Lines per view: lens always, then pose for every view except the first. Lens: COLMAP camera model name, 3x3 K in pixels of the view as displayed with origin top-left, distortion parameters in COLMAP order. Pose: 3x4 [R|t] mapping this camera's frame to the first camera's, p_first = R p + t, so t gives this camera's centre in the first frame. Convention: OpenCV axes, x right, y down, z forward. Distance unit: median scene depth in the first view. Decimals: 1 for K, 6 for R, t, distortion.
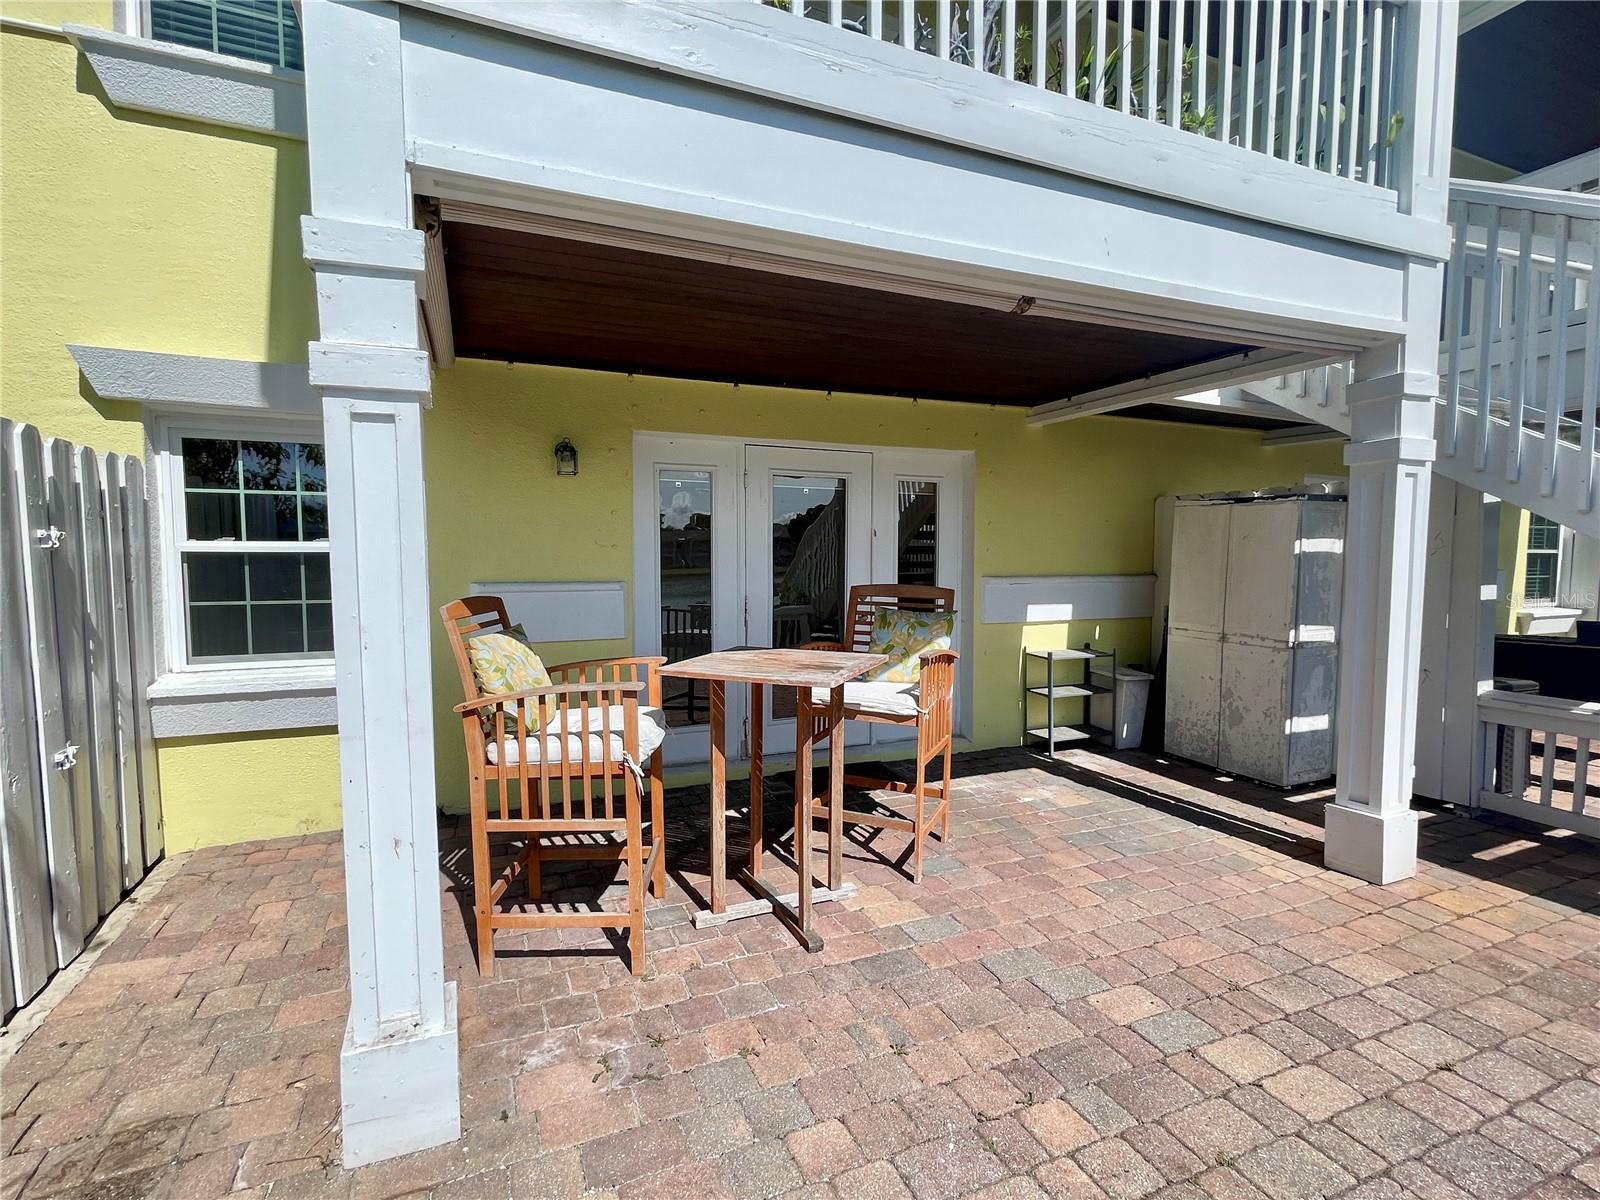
lens RADIAL K [[756.5, 0, 798.9], [0, 756.5, 604.3], [0, 0, 1]] dist [-0.004130, 0.000872]
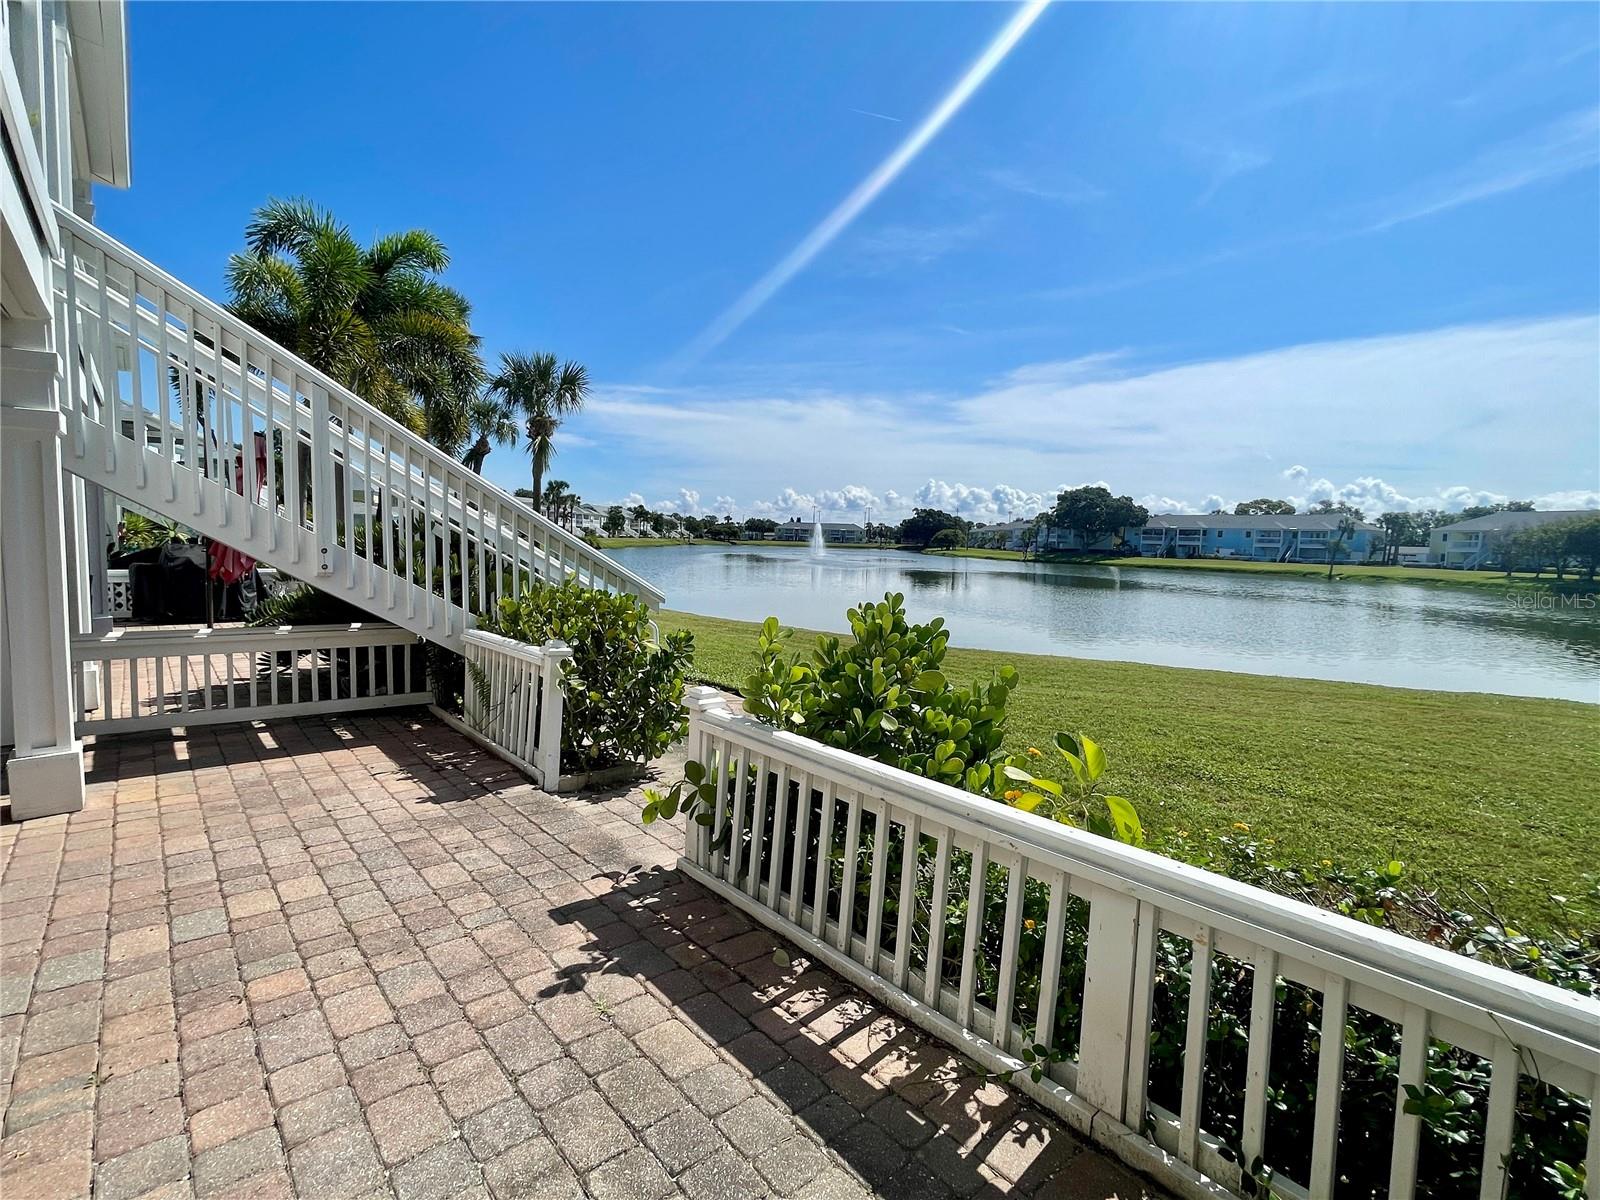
lens RADIAL K [[756.5, 0, 798.9], [0, 756.5, 604.3], [0, 0, 1]] dist [-0.004130, 0.000872]
pose [[-0.311772, -0.092701, 0.945624, -0.896179], [0.028583, 0.993864, 0.106853, -0.036555], [-0.949727, 0.060343, -0.307210, 0.452496]]
